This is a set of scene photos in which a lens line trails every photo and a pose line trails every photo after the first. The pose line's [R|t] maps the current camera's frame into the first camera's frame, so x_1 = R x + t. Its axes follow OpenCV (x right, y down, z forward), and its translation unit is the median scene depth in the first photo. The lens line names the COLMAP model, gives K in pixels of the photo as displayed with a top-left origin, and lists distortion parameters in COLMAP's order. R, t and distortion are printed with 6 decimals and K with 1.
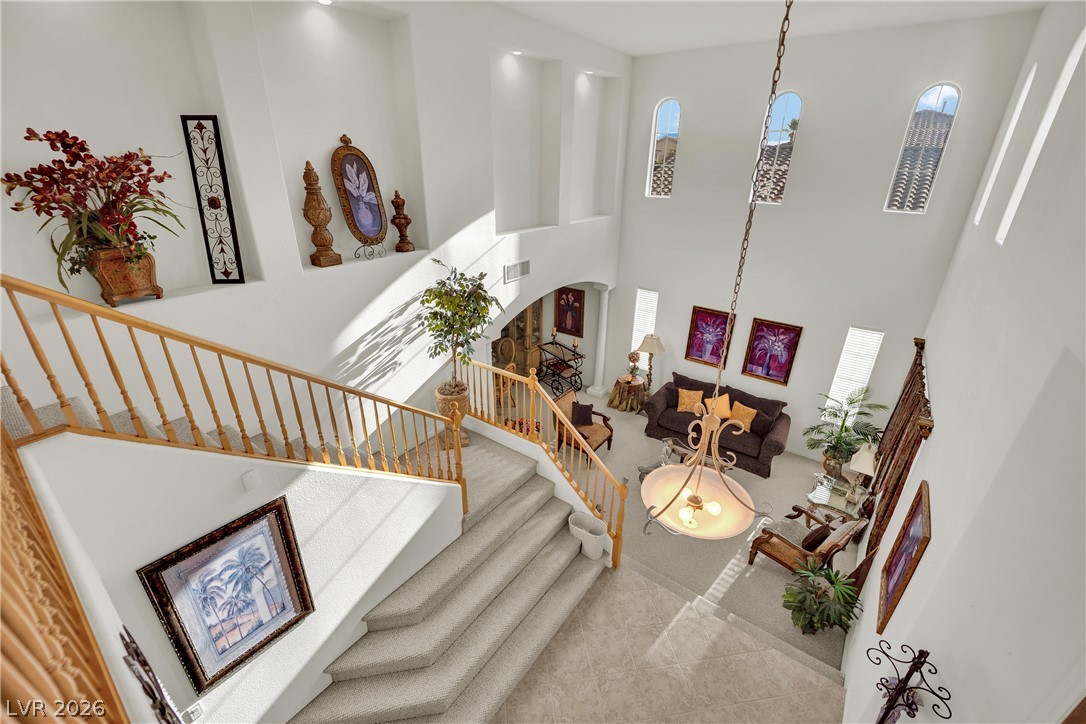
lens RADIAL K [[455.0, 0, 531.4], [0, 455.0, 363.9], [0, 0, 1]] dist [-0.000927, -0.000425]
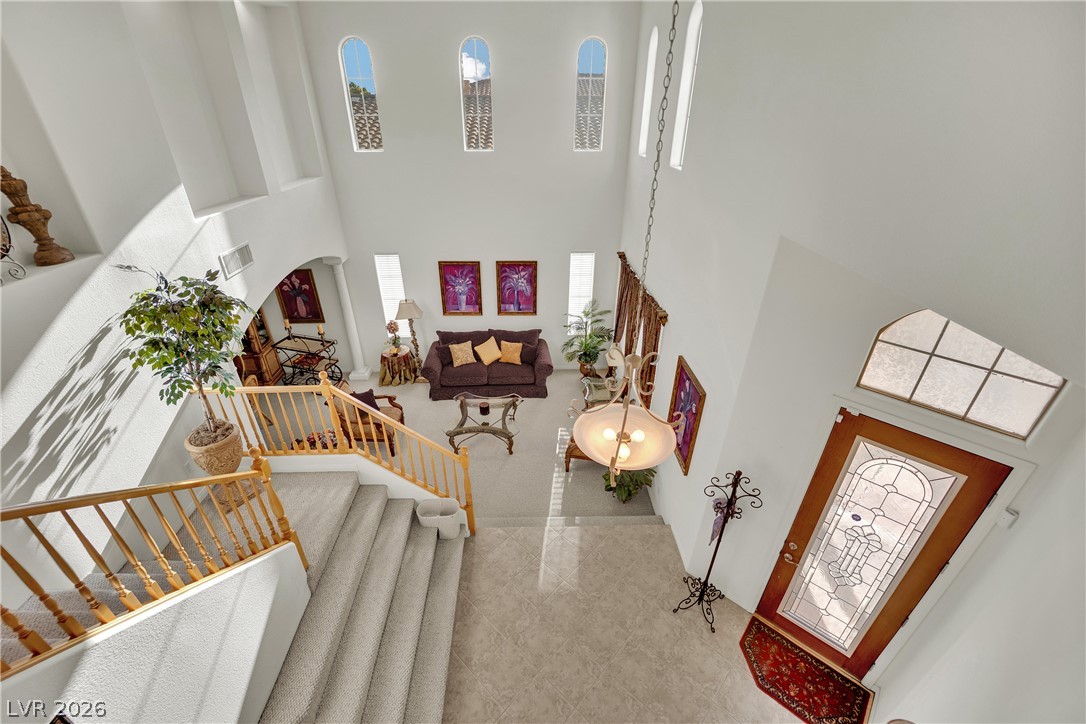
lens RADIAL K [[455.0, 0, 531.4], [0, 455.0, 363.9], [0, 0, 1]] dist [-0.000927, -0.000425]
pose [[0.782391, -0.314014, 0.537828, -0.104172], [0.266330, 0.949333, 0.166838, -0.030571], [-0.562967, 0.012707, 0.826381, 0.074925]]
